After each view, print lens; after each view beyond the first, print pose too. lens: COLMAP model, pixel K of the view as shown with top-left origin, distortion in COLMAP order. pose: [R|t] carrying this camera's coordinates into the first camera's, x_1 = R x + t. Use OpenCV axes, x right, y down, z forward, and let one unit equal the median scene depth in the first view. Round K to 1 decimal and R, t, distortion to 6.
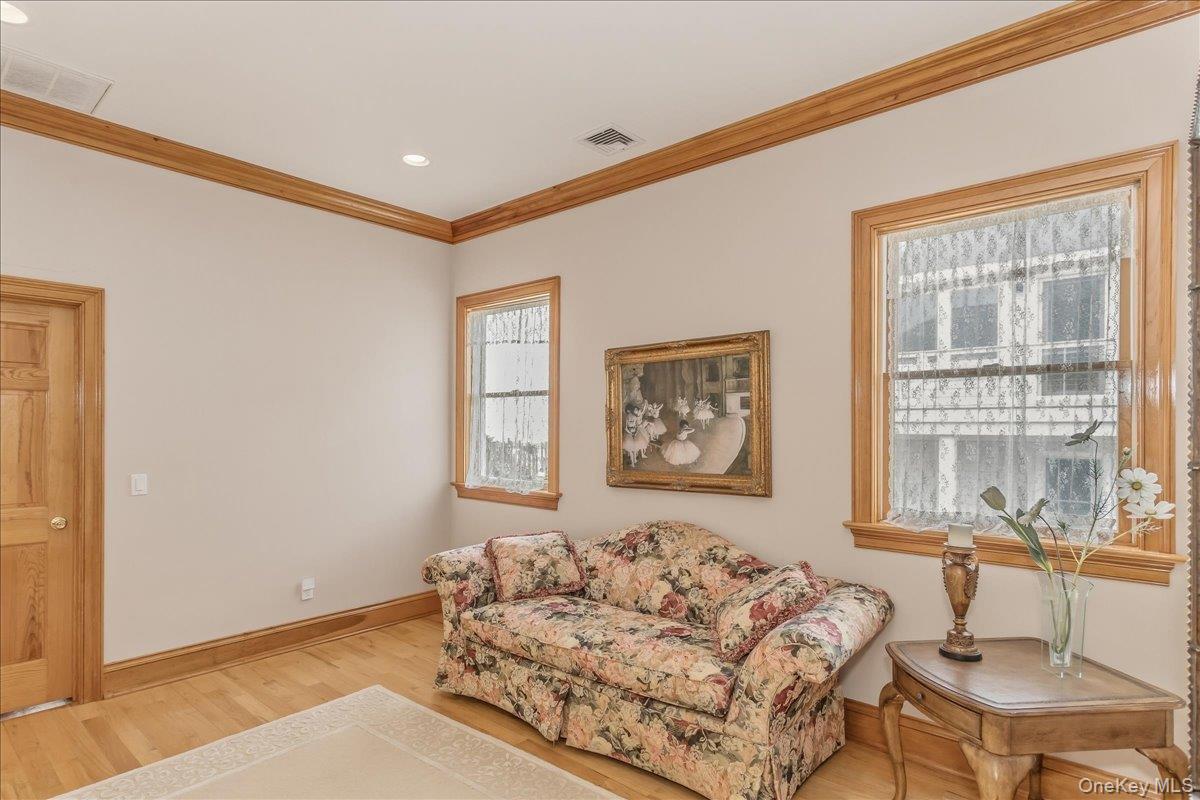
lens RADIAL K [[634.3, 0, 598.6], [0, 634.3, 427.8], [0, 0, 1]] dist [0.001695, 0.001051]
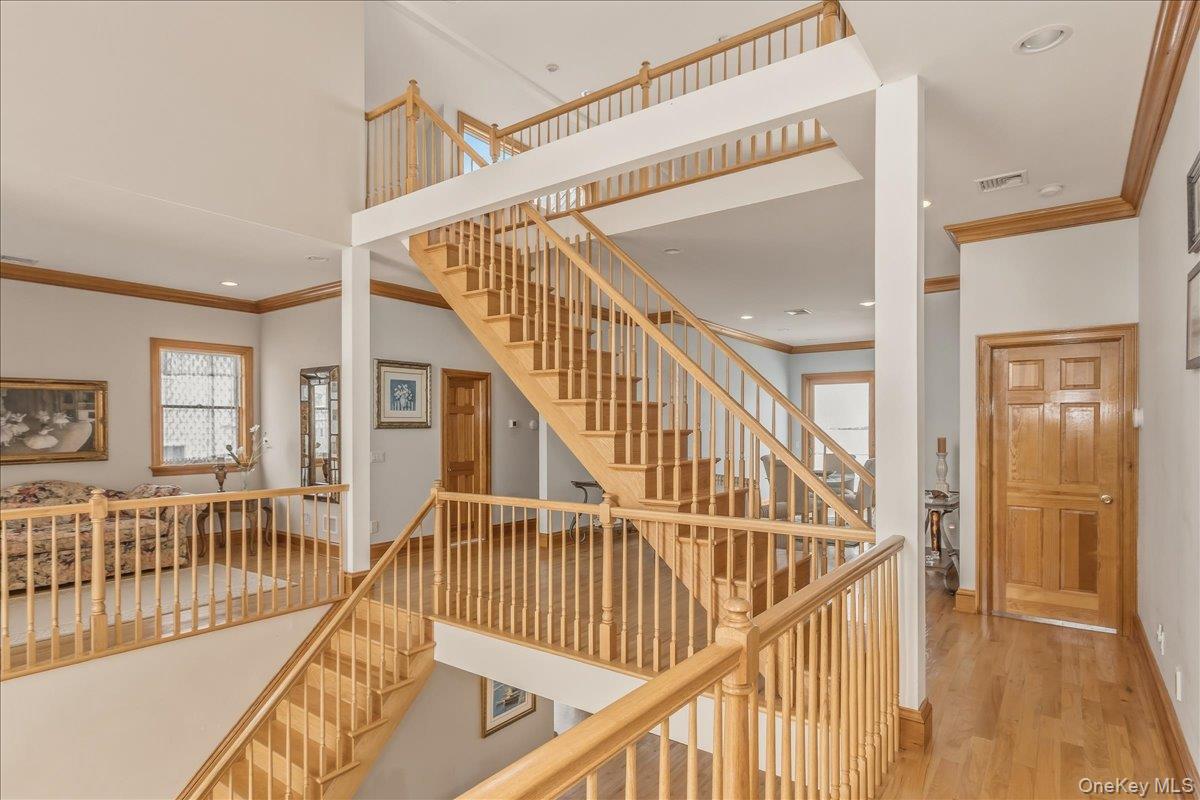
lens RADIAL K [[634.3, 0, 598.6], [0, 634.3, 427.8], [0, 0, 1]] dist [0.001695, 0.001051]
pose [[-0.081309, -0.006615, 0.996667, -1.815185], [0.002222, 0.999974, 0.006818, -0.008941], [-0.996686, 0.002769, -0.081292, -0.415531]]
